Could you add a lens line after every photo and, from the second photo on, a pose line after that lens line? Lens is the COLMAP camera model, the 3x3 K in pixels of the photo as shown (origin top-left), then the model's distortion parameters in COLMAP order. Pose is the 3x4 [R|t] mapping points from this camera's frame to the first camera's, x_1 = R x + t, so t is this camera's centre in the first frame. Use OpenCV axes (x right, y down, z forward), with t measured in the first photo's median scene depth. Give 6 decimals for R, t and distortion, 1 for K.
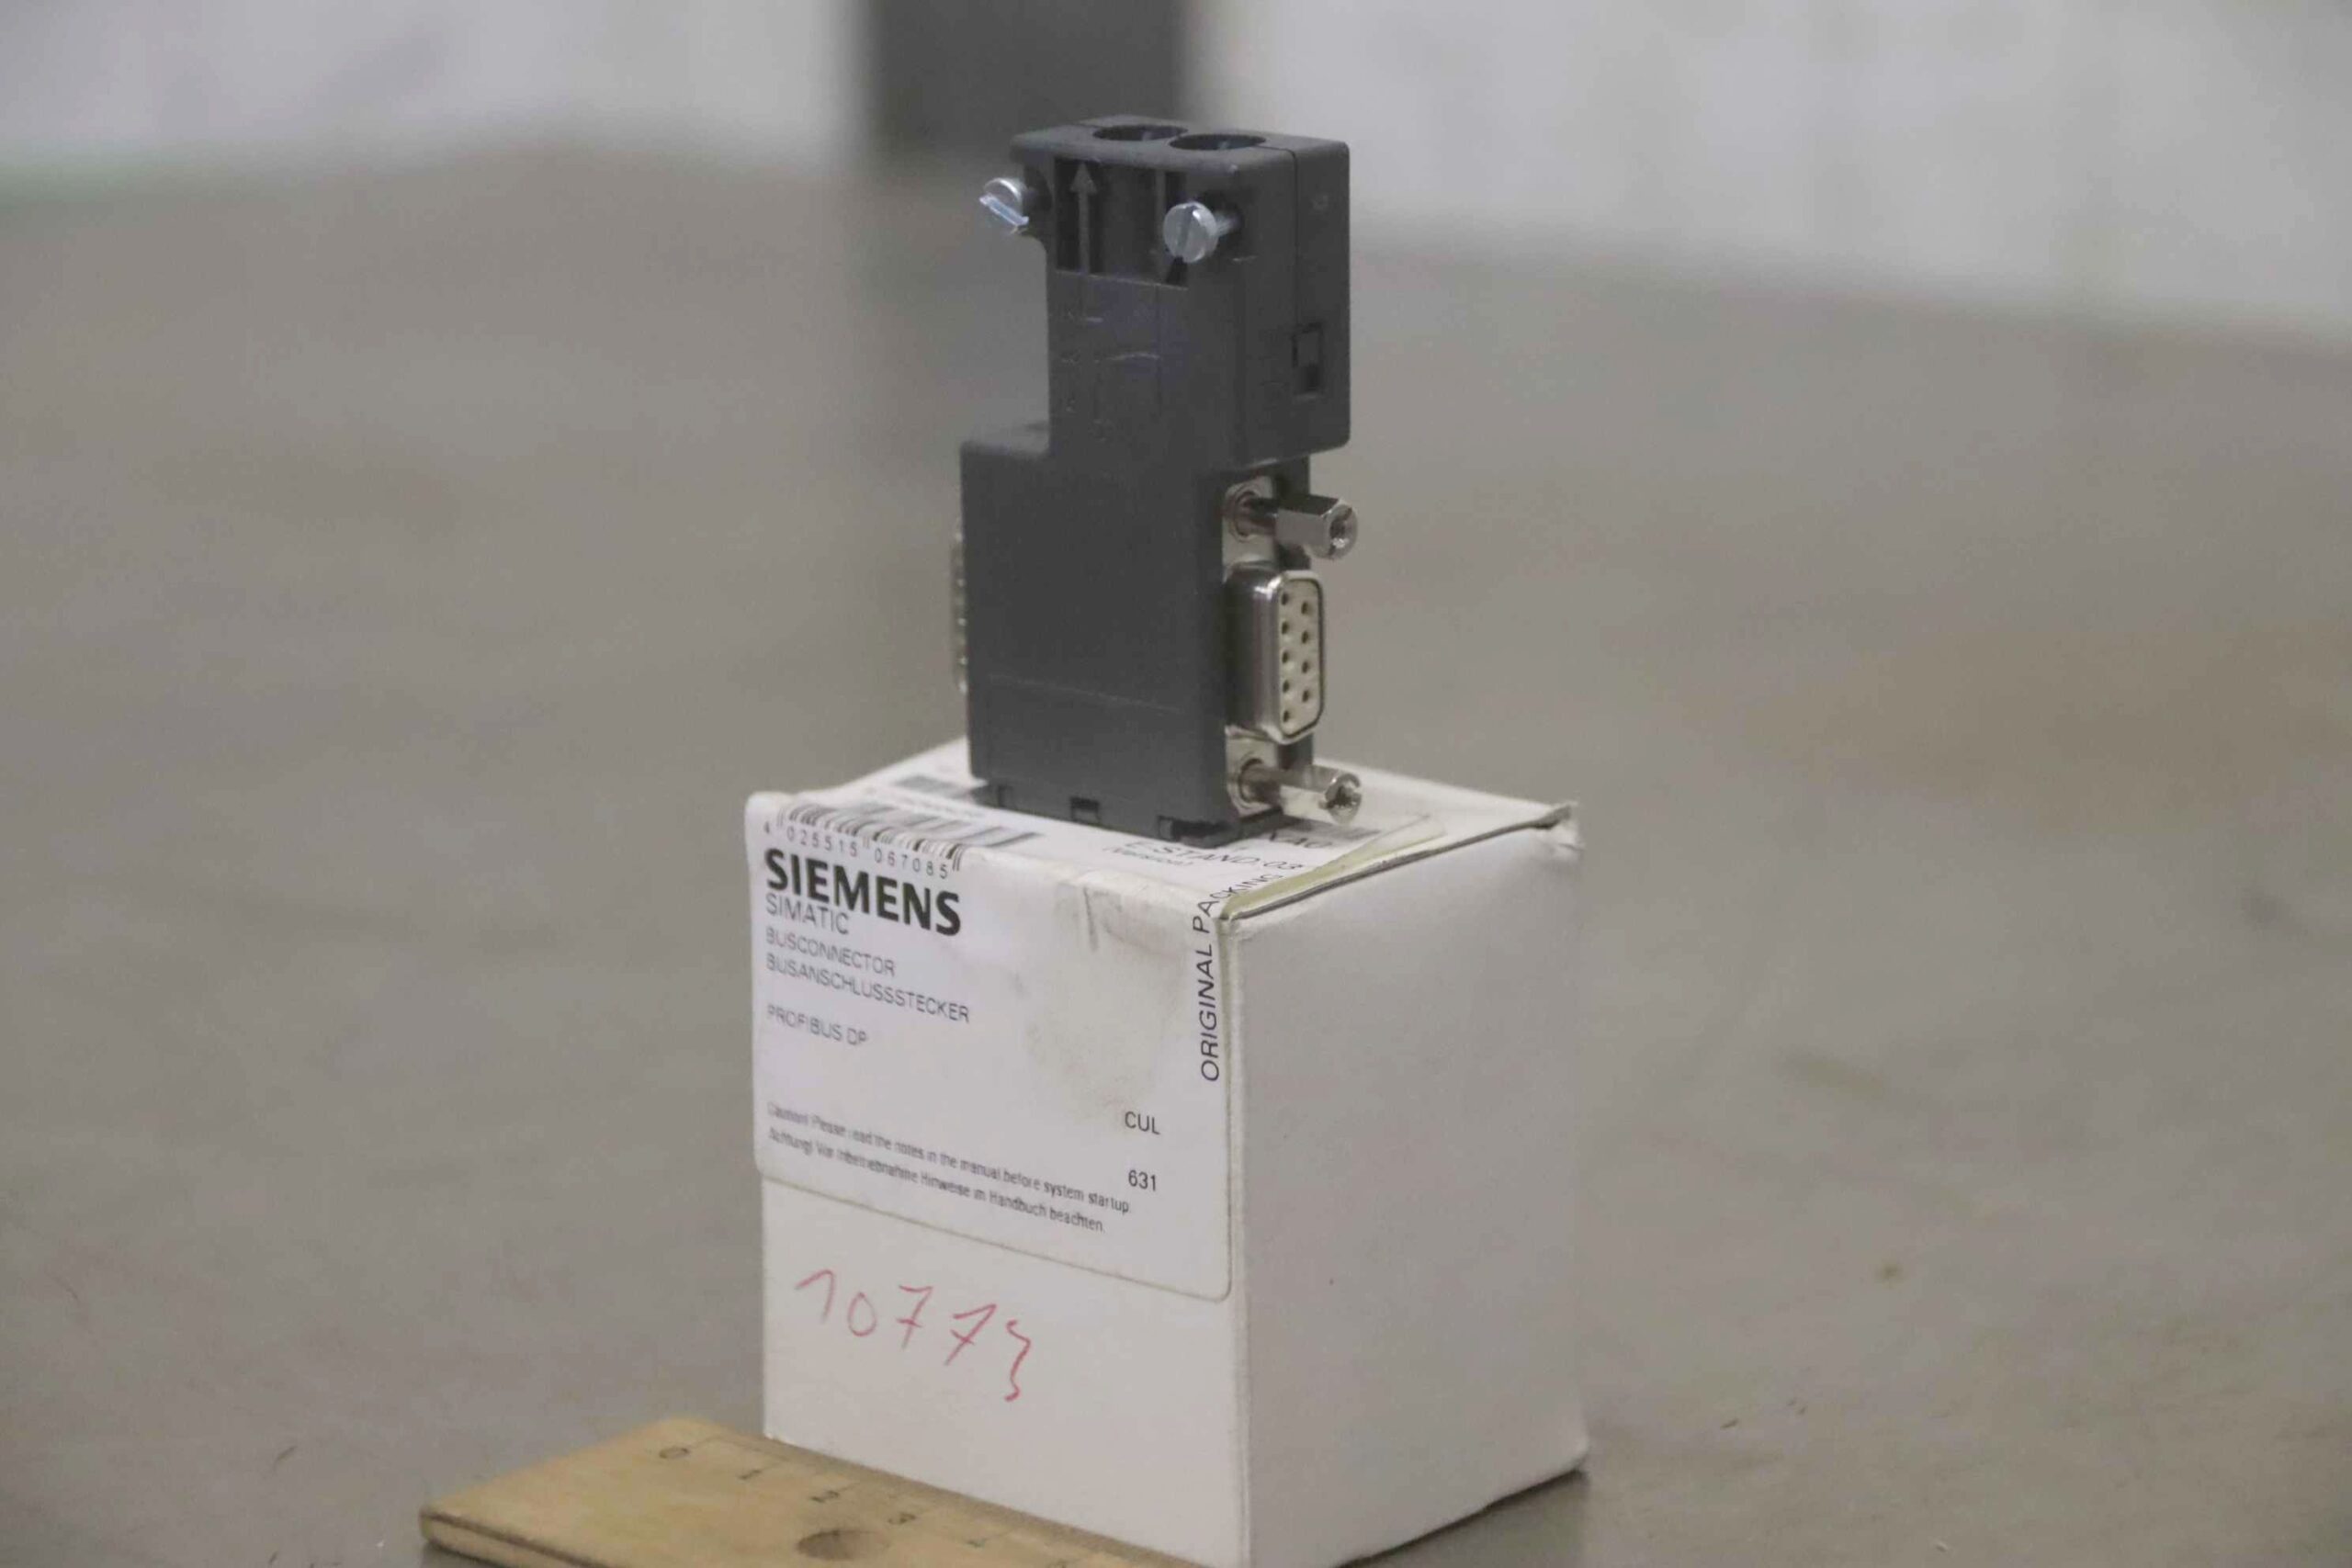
lens RADIAL K [[7445.0, 0, 1174.1], [0, 7445.0, 795.5], [0, 0, 1]] dist [0.177190, 0.000000]
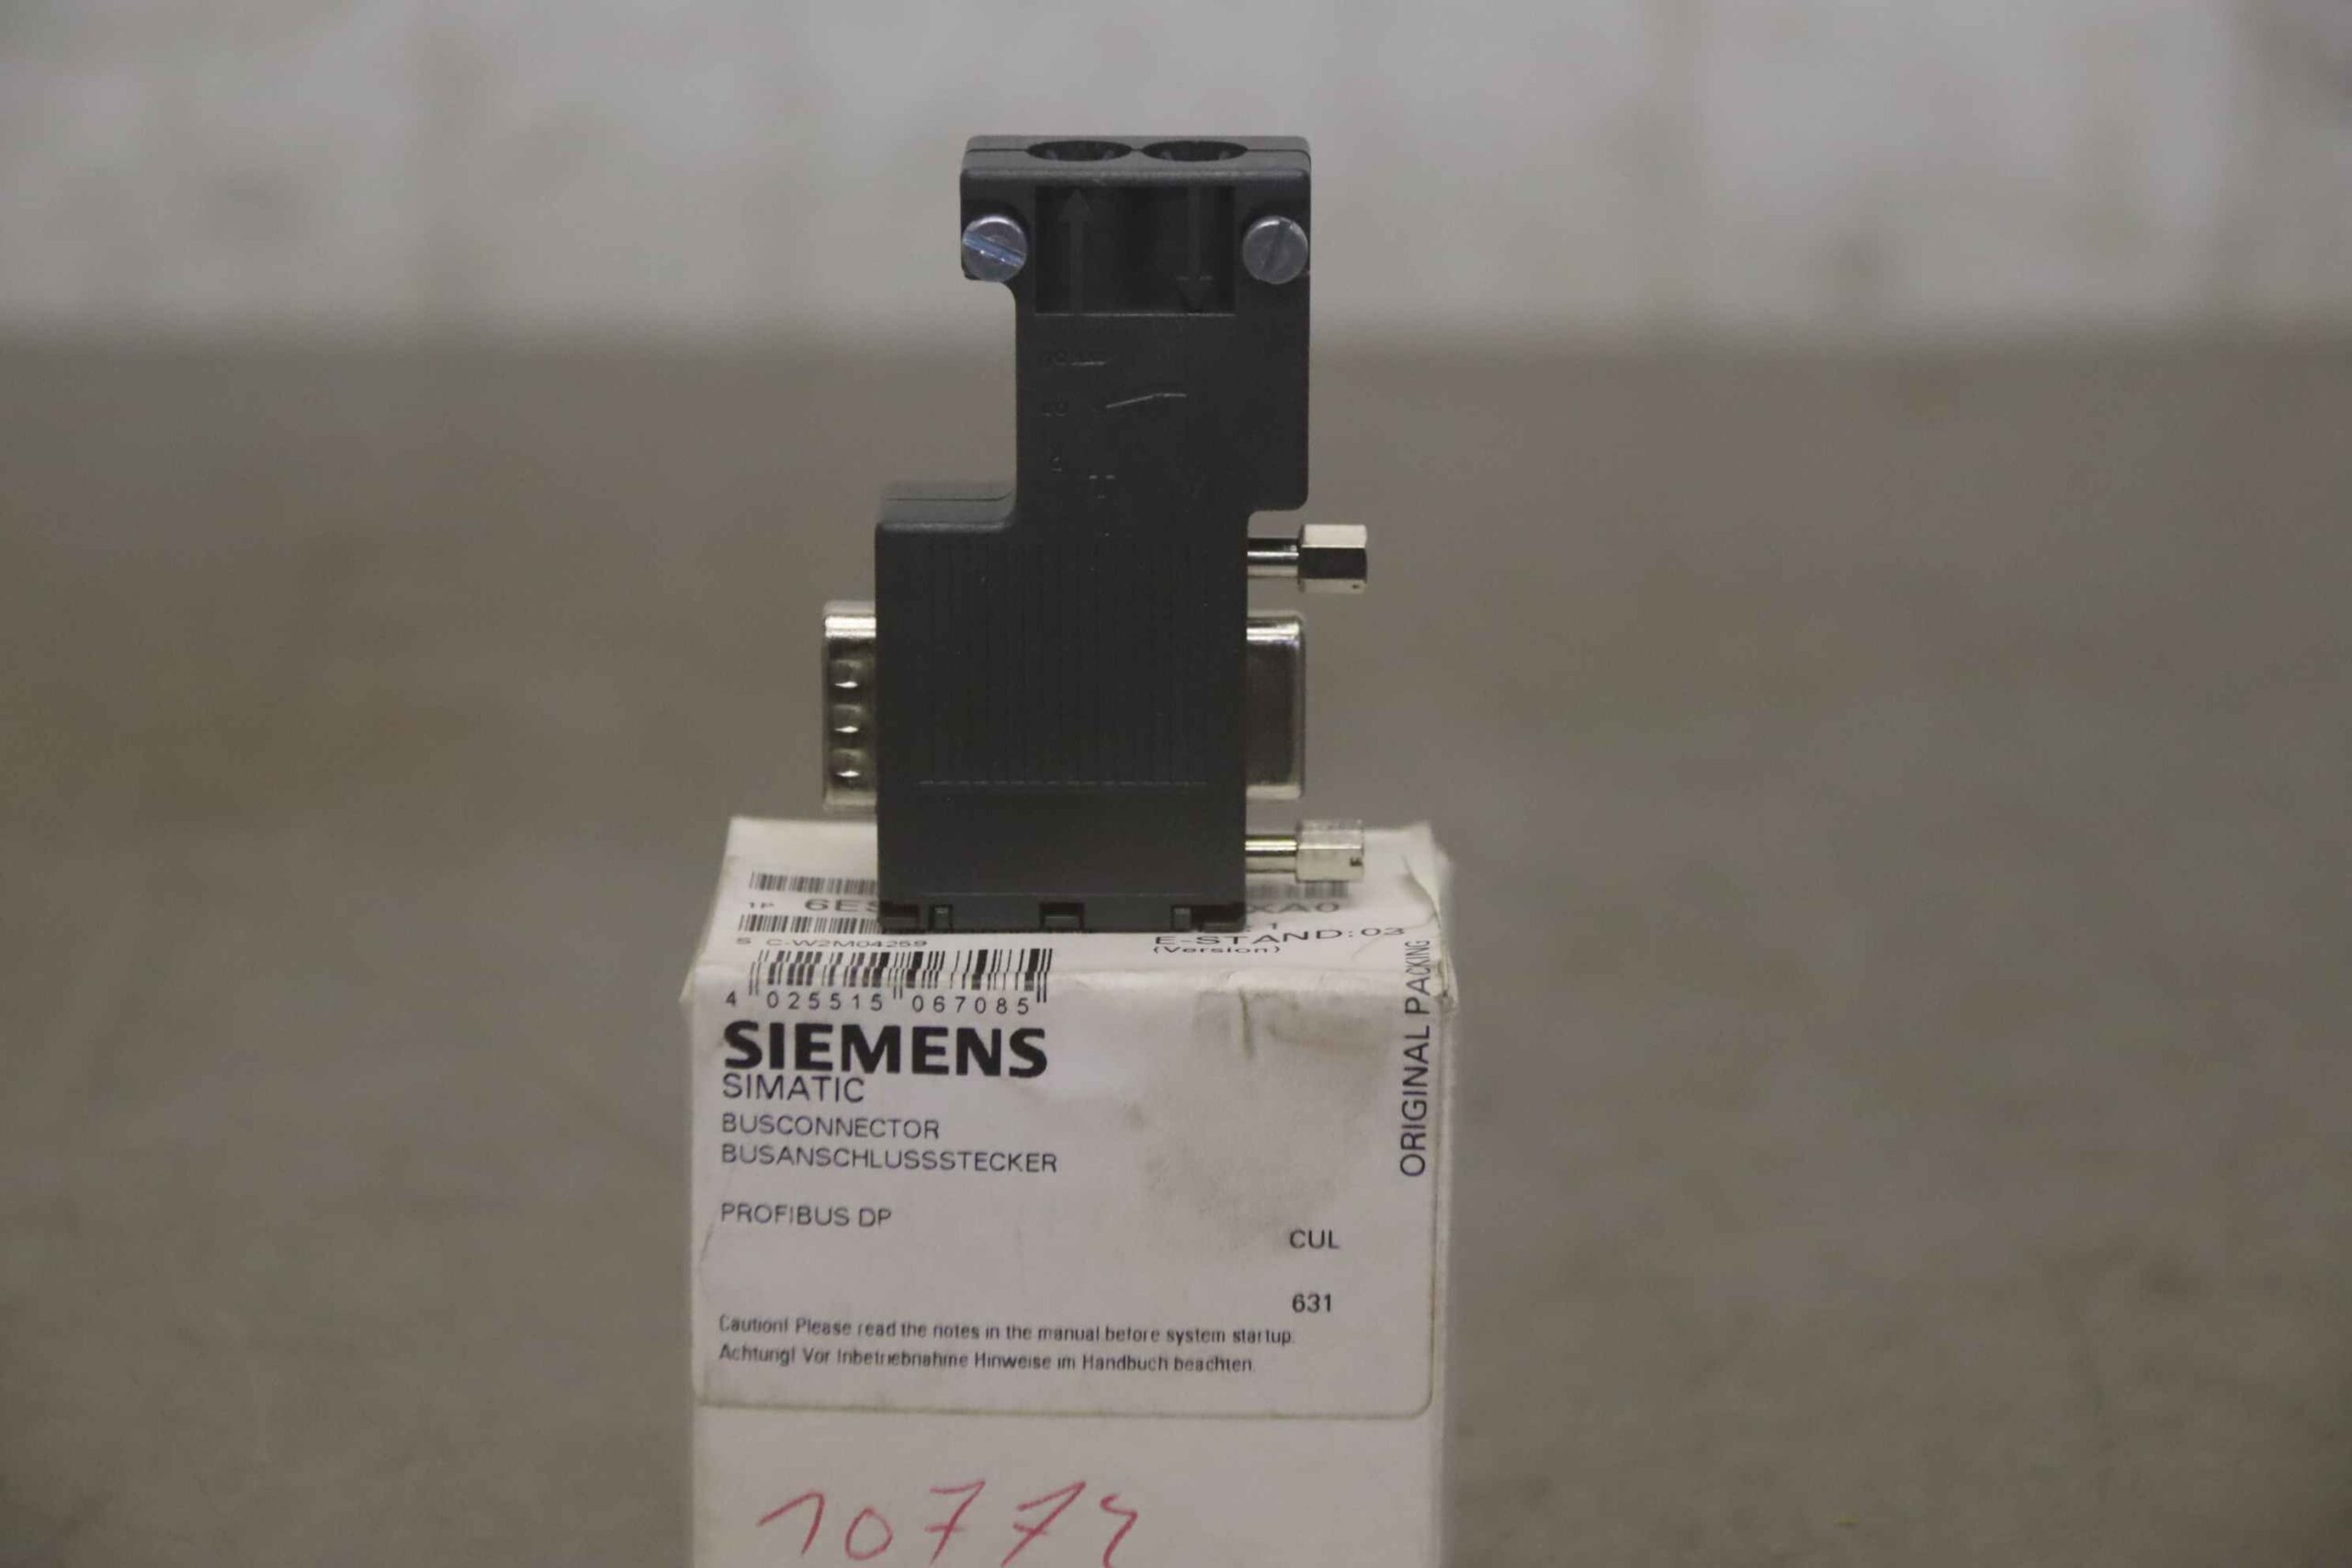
lens RADIAL K [[7445.0, 0, 1179.0], [0, 7445.0, 774.3], [0, 0, 1]] dist [0.177190, 0.000000]
pose [[0.744161, -0.148265, 0.651339, -0.581633], [0.143012, 0.987811, 0.061464, -0.067770], [-0.652512, 0.047410, 0.756294, 0.319538]]
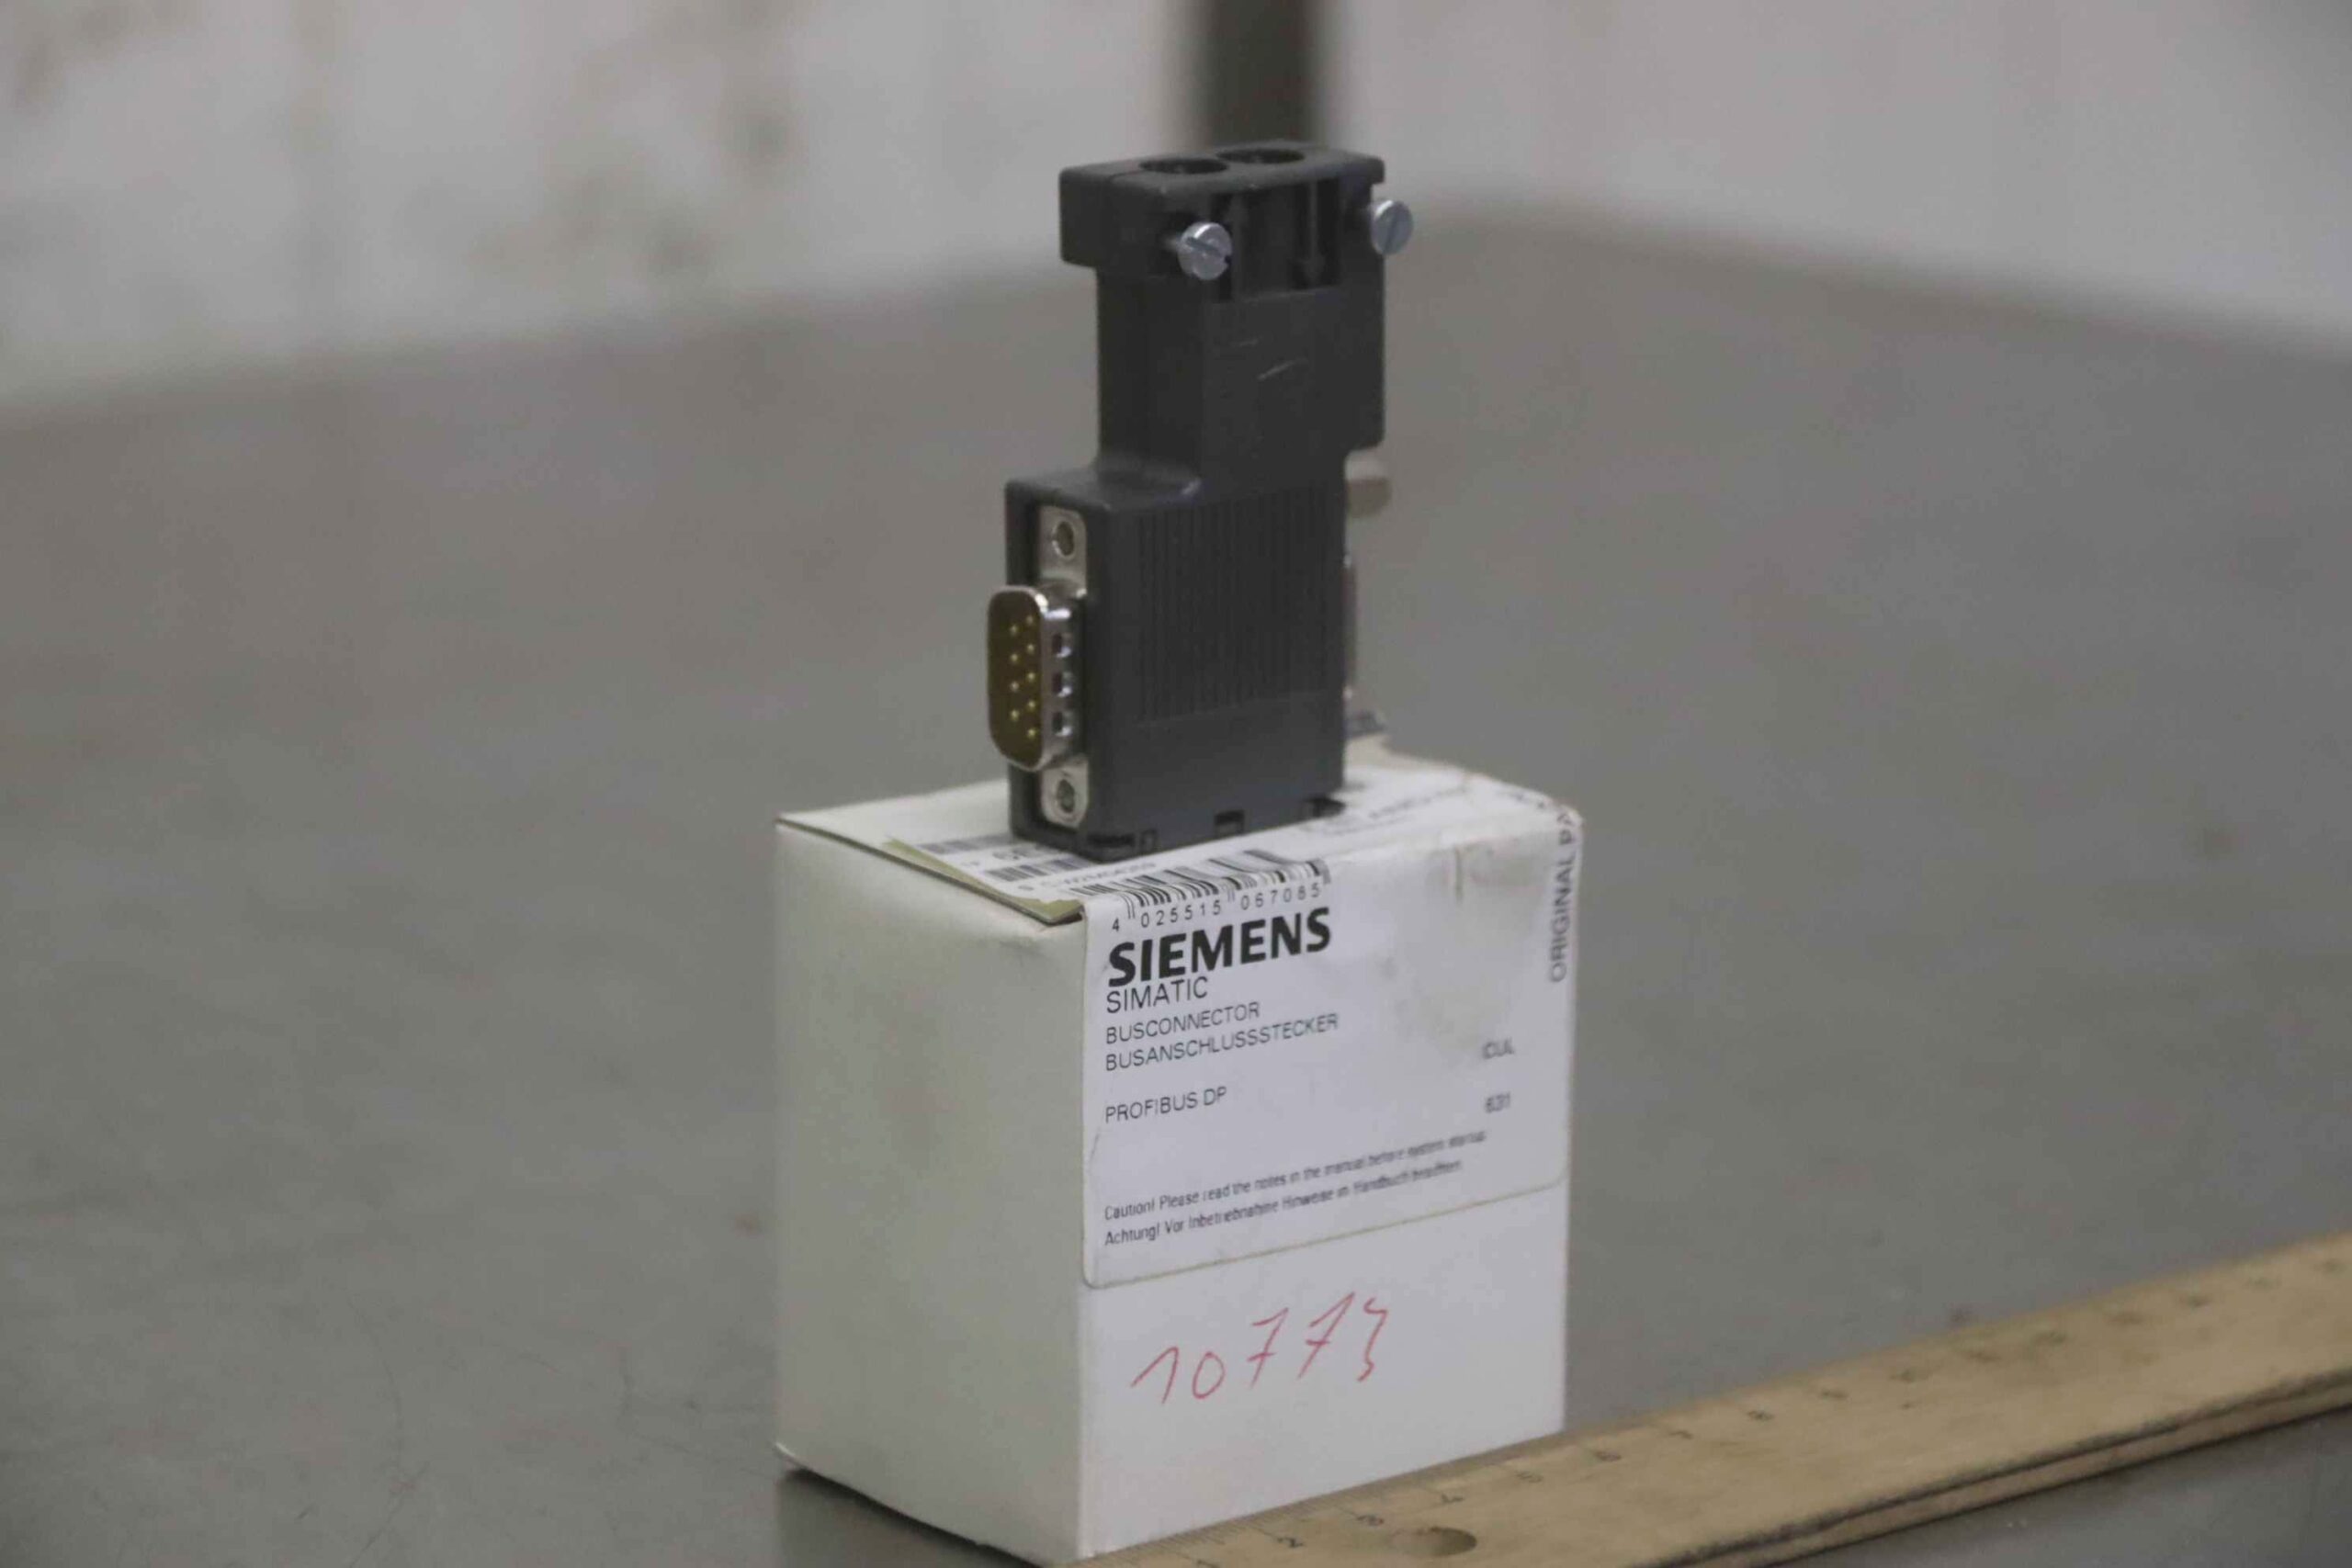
lens RADIAL K [[7445.0, 0, 1175.0], [0, 7445.0, 782.3], [0, 0, 1]] dist [0.177190, 0.000000]
pose [[0.155629, -0.212371, 0.964717, -1.015214], [0.237501, 0.956013, 0.172141, -0.184251], [-0.958839, 0.202331, 0.199221, 0.805070]]
